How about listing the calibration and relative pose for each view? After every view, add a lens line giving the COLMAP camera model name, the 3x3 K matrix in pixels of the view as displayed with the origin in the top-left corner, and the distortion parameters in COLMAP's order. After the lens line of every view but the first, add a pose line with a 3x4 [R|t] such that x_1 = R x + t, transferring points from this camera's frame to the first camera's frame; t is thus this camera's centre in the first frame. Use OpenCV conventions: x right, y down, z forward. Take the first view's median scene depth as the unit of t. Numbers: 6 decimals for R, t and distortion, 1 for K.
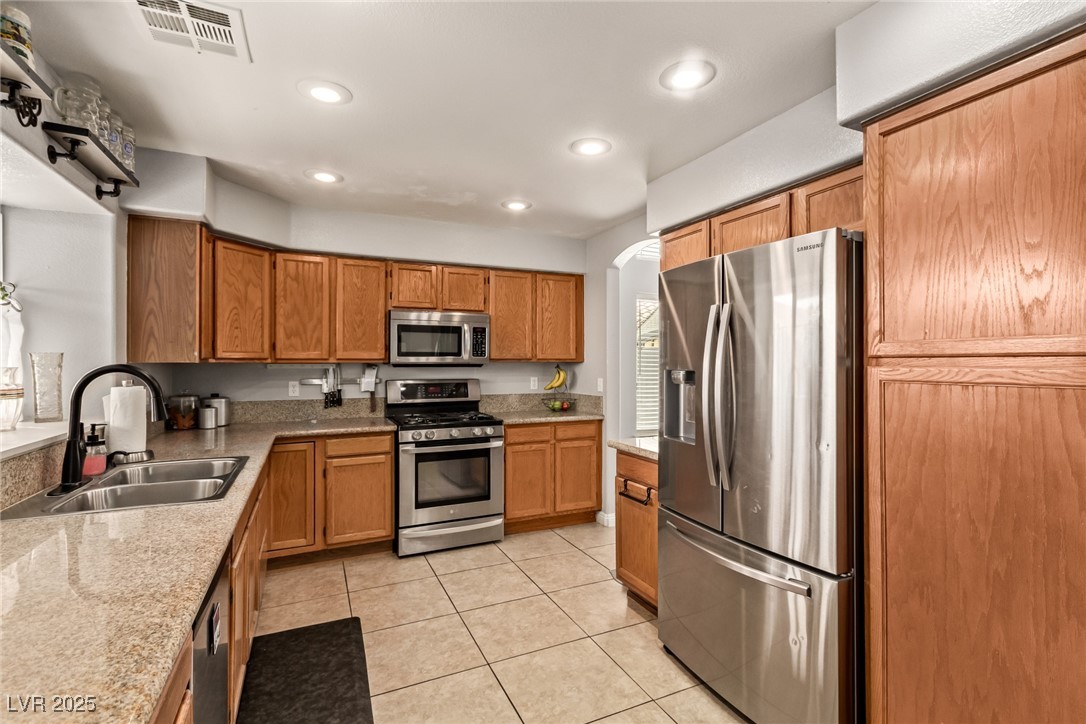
lens RADIAL K [[503.8, 0, 554.2], [0, 503.8, 357.6], [0, 0, 1]] dist [0.004064, 0.000286]
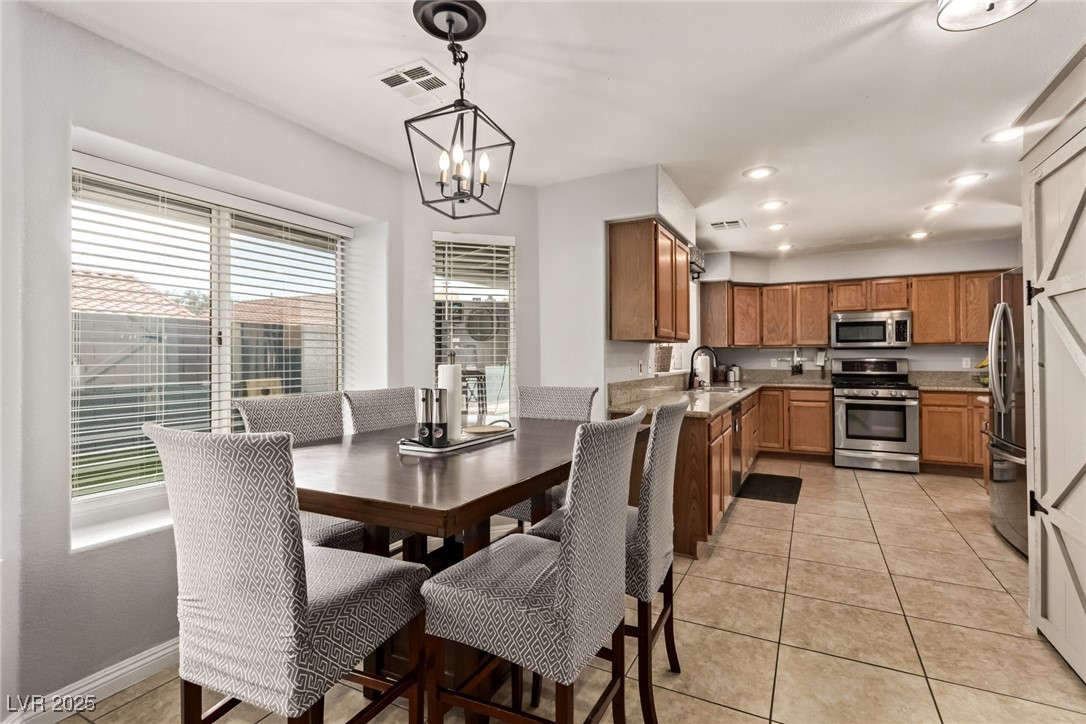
lens RADIAL K [[503.8, 0, 551.5], [0, 503.8, 354.9], [0, 0, 1]] dist [0.004064, 0.000286]
pose [[0.595538, -0.006195, -0.803303, 0.443048], [0.009626, 0.999954, -0.000575, 0.029532], [0.803270, -0.007390, 0.595570, -0.679285]]
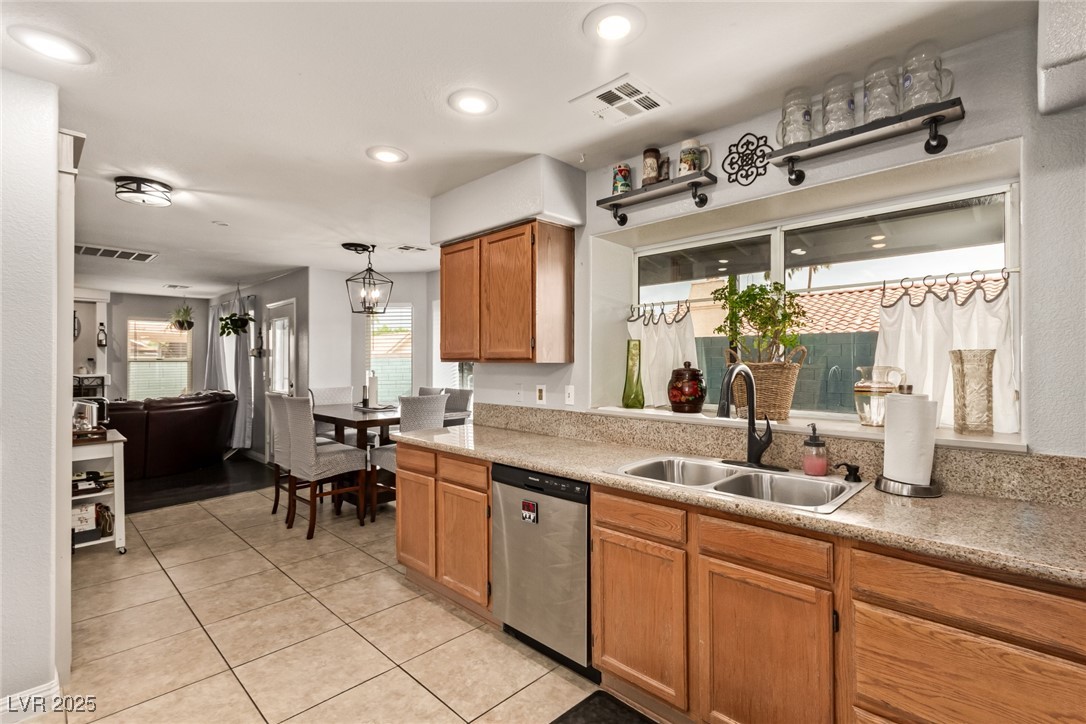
lens RADIAL K [[503.8, 0, 559.6], [0, 503.8, 361.7], [0, 0, 1]] dist [0.004064, 0.000286]
pose [[-0.935834, 0.000681, -0.352442, -0.054449], [0.002364, 0.999988, -0.004346, 0.005545], [0.352434, -0.004900, -0.935824, 0.991300]]
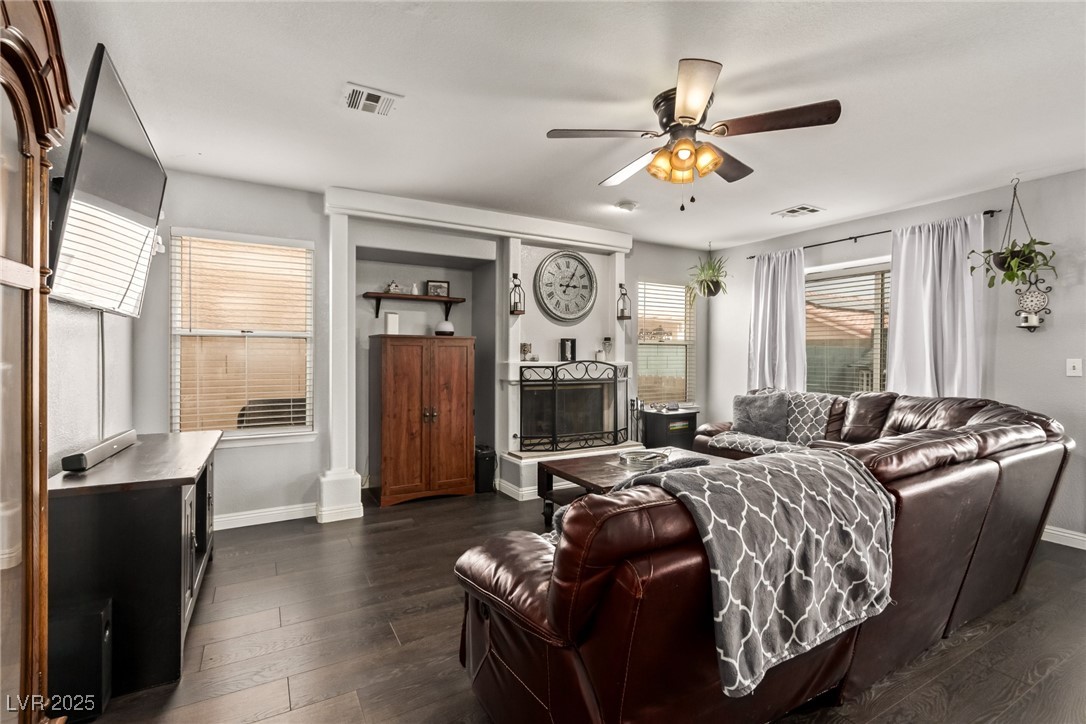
lens RADIAL K [[503.8, 0, 545.3], [0, 503.8, 355.8], [0, 0, 1]] dist [0.004064, 0.000286]
pose [[-0.996422, -0.006747, -0.084245, 1.388154], [-0.006434, 0.999971, -0.003993, 0.036602], [0.084270, -0.003437, -0.996437, -0.362313]]
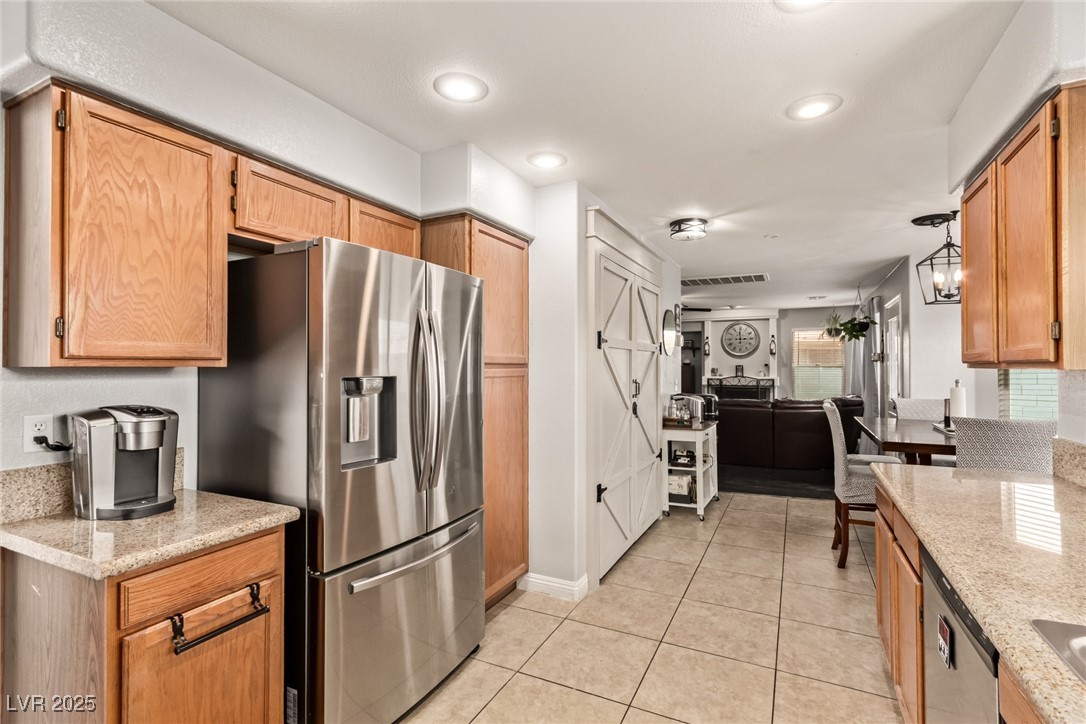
lens RADIAL K [[503.8, 0, 548.8], [0, 503.8, 359.4], [0, 0, 1]] dist [0.004064, 0.000286]
pose [[-0.611548, 0.011464, 0.791124, -0.360484], [-0.004368, 0.999831, -0.017864, 0.005223], [-0.791195, -0.014380, -0.611395, 0.811459]]
